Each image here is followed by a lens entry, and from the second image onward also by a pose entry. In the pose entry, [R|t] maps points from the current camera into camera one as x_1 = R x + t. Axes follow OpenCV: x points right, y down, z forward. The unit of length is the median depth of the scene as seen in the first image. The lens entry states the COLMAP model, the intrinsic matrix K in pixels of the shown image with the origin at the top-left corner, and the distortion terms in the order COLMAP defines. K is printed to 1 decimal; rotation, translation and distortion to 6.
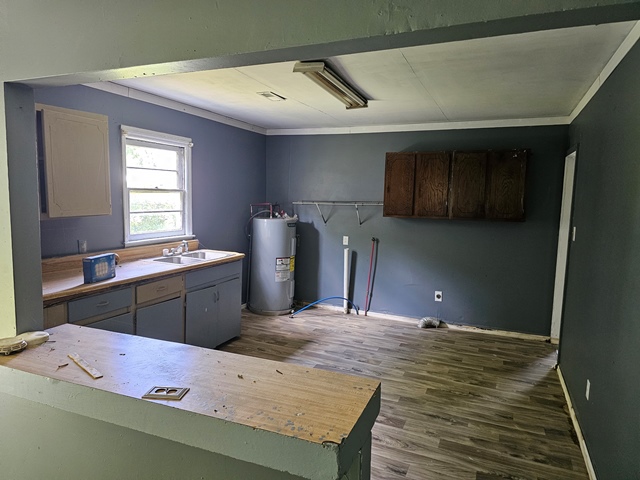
lens RADIAL K [[424.9, 0, 320.0], [0, 424.9, 240.0], [0, 0, 1]] dist [-0.003255, 0.001248]
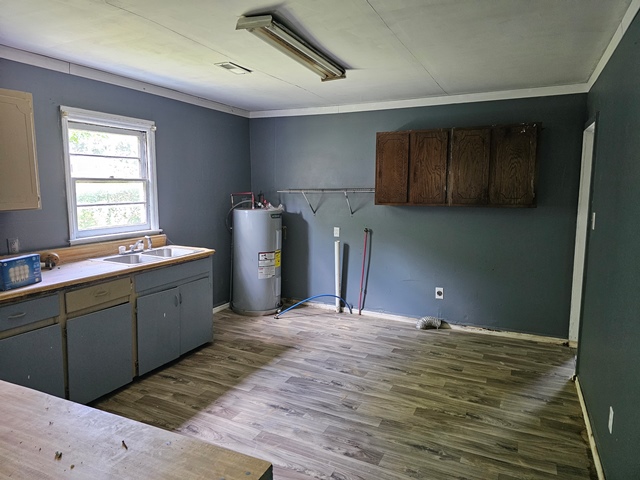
lens RADIAL K [[427.3, 0, 319.7], [0, 427.3, 233.8], [0, 0, 1]] dist [0.002738, -0.003944]
pose [[0.999081, -0.016907, -0.039385, 0.078597], [0.017288, 0.999807, 0.009358, -0.005363], [0.039219, -0.010030, 0.999180, 0.116430]]
